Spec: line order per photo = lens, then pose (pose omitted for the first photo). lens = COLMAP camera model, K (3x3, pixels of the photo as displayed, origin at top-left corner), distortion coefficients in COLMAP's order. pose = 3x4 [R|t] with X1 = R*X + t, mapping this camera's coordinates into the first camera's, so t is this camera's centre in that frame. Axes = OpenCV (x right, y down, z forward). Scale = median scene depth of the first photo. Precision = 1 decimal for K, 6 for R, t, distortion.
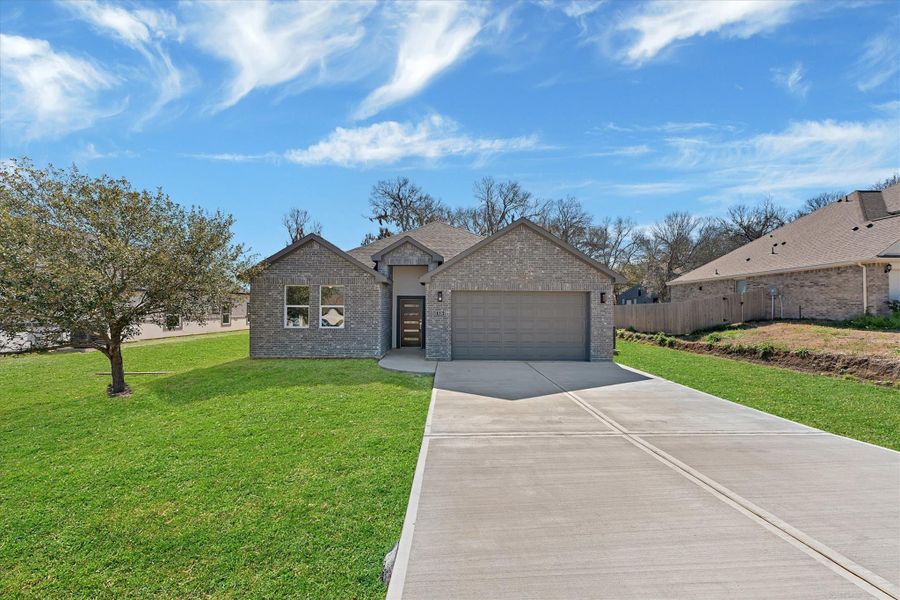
lens RADIAL K [[372.1, 0, 450.0], [0, 372.1, 300.0], [0, 0, 1]] dist [0.000044, 0.000062]
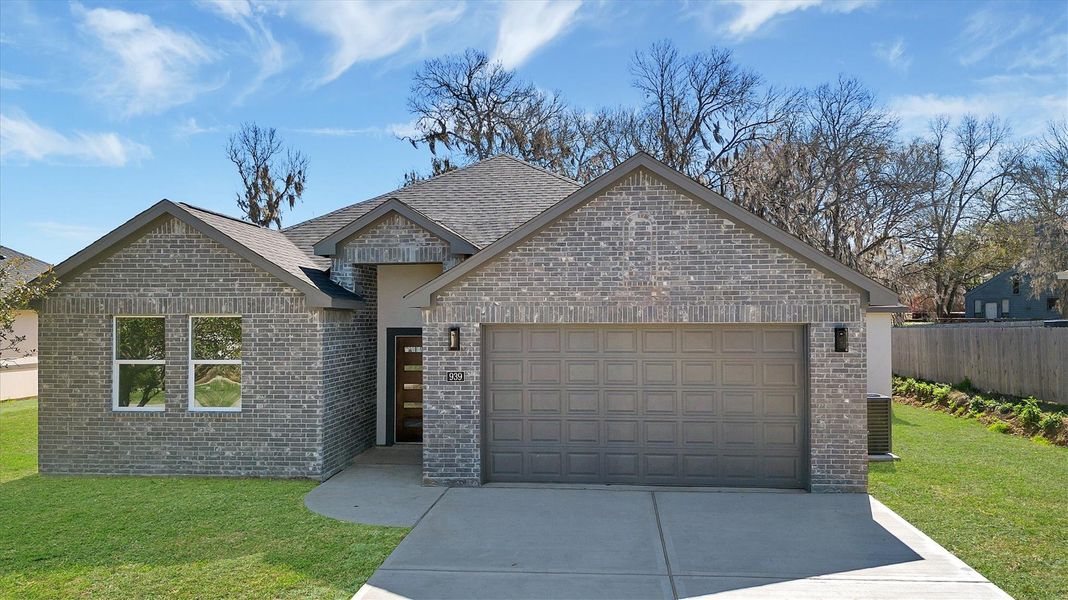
lens RADIAL K [[766.5, 0, 548.2], [0, 766.5, 303.0], [0, 0, 1]] dist [0.082854, -0.101892]
pose [[0.996062, -0.009831, -0.088115, 0.133184], [0.010453, 0.999924, 0.006593, -0.045572], [0.088043, -0.007488, 0.996089, 0.089959]]
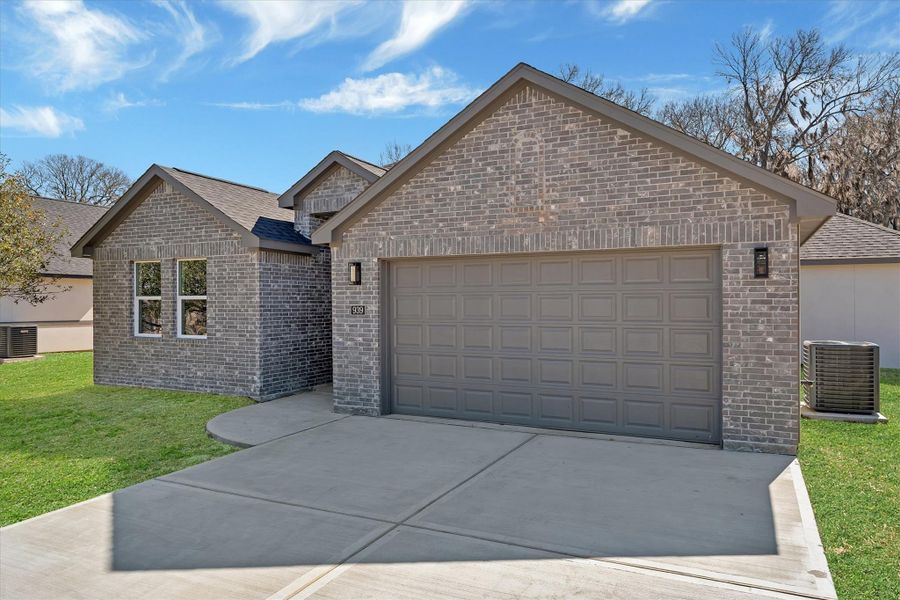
lens RADIAL K [[606.8, 0, 450.0], [0, 606.8, 300.0], [0, 0, 1]] dist [-0.010439, 0.000894]
pose [[0.894095, -0.009047, -0.447785, 0.331134], [0.019240, 0.999649, 0.018221, 0.009789], [0.447463, -0.024907, 0.893956, 0.317003]]
